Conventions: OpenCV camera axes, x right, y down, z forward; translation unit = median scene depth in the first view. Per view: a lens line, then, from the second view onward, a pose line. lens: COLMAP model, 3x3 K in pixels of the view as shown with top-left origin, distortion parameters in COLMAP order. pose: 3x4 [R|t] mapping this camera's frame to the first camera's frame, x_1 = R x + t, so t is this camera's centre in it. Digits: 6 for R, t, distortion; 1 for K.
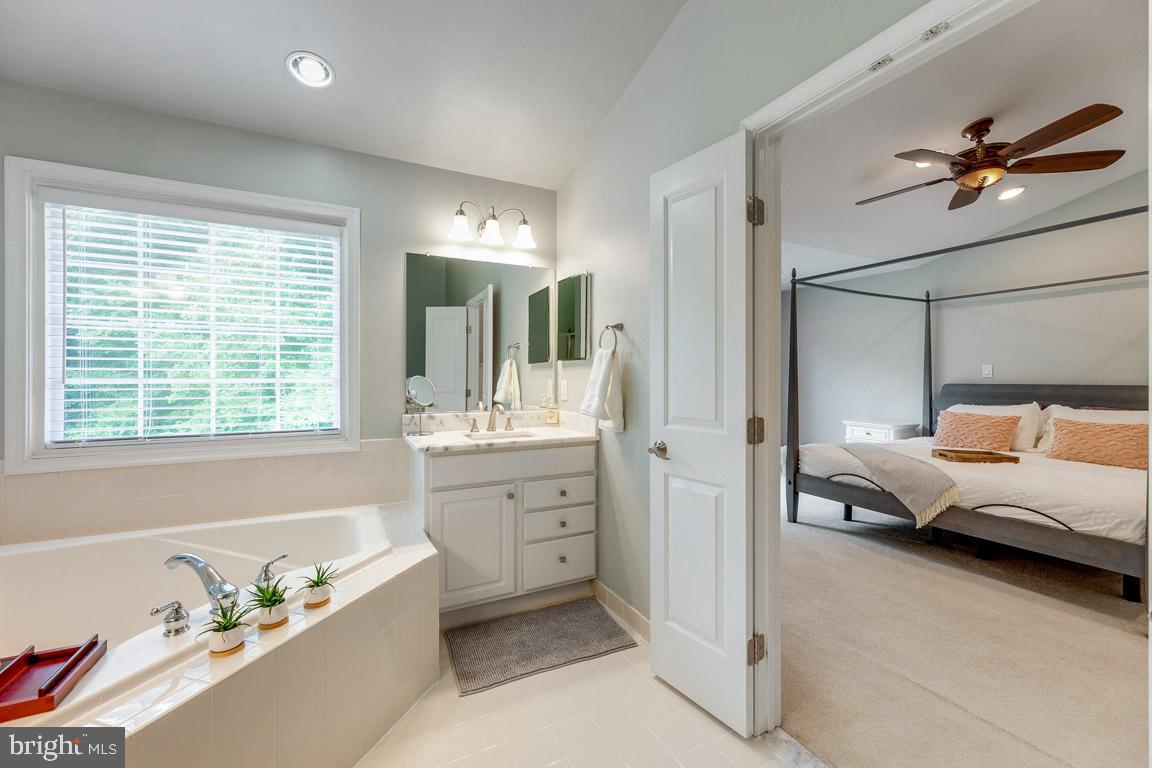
lens RADIAL K [[468.1, 0, 581.2], [0, 468.1, 383.5], [0, 0, 1]] dist [0.001397, 0.000076]
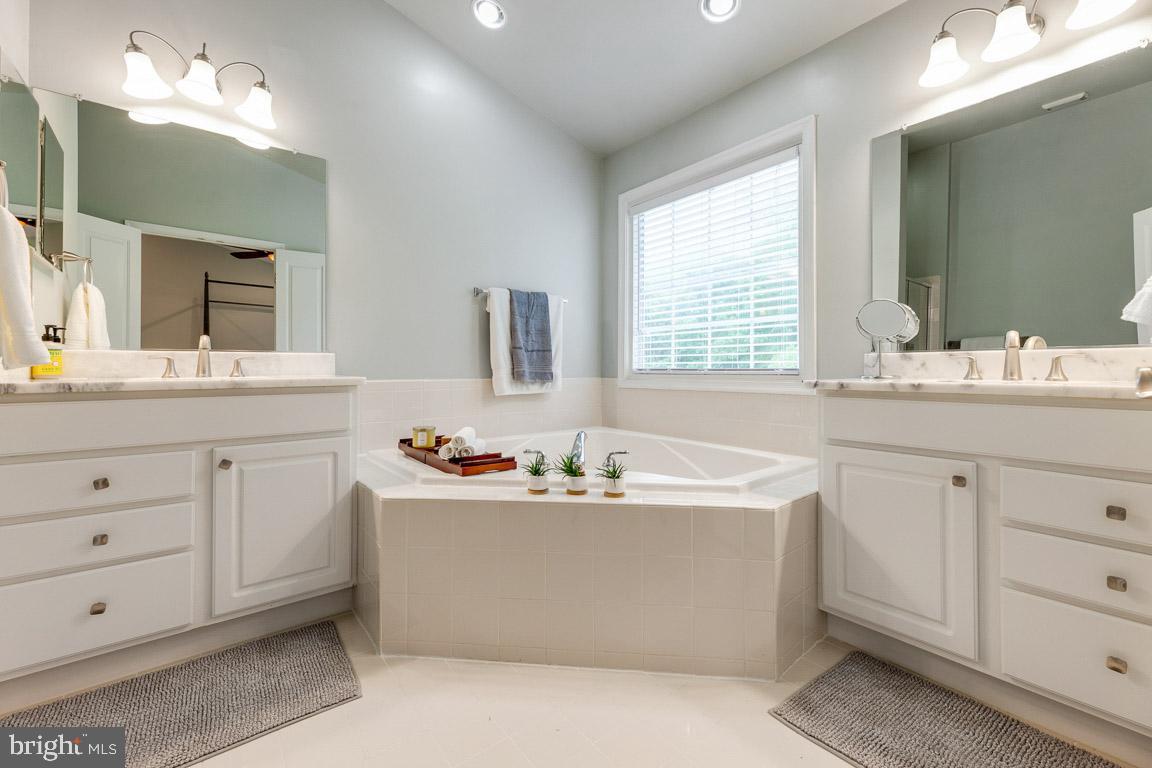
lens RADIAL K [[468.7, 0, 574.4], [0, 468.7, 368.1], [0, 0, 1]] dist [0.001235, 0.000075]
pose [[0.196155, -0.000751, -0.980573, 0.313798], [-0.012310, 0.999919, -0.003228, 0.114938], [0.980496, 0.012704, 0.196130, 0.446057]]
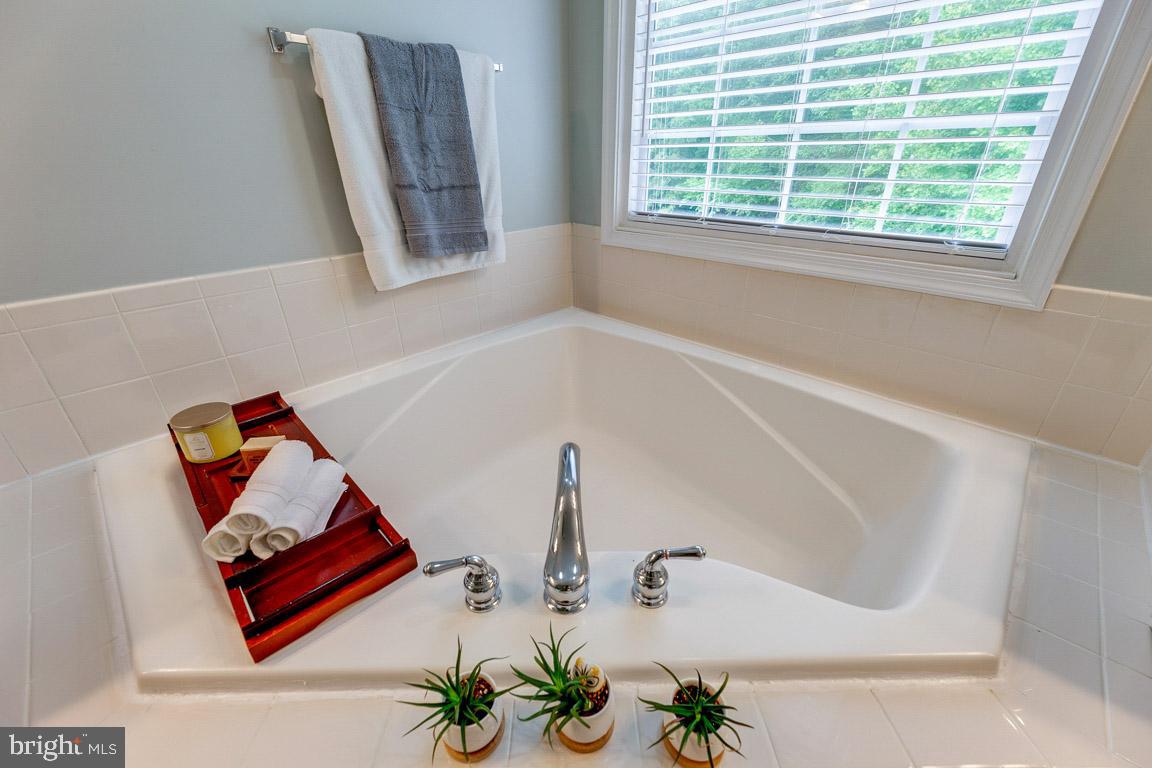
lens RADIAL K [[468.1, 0, 581.2], [0, 468.1, 383.5], [0, 0, 1]] dist [0.001397, 0.000076]
pose [[0.324246, 0.418491, -0.848369, -0.251645], [-0.002137, 0.897143, 0.441734, 0.022258], [0.945970, -0.141418, 0.291790, 0.542115]]
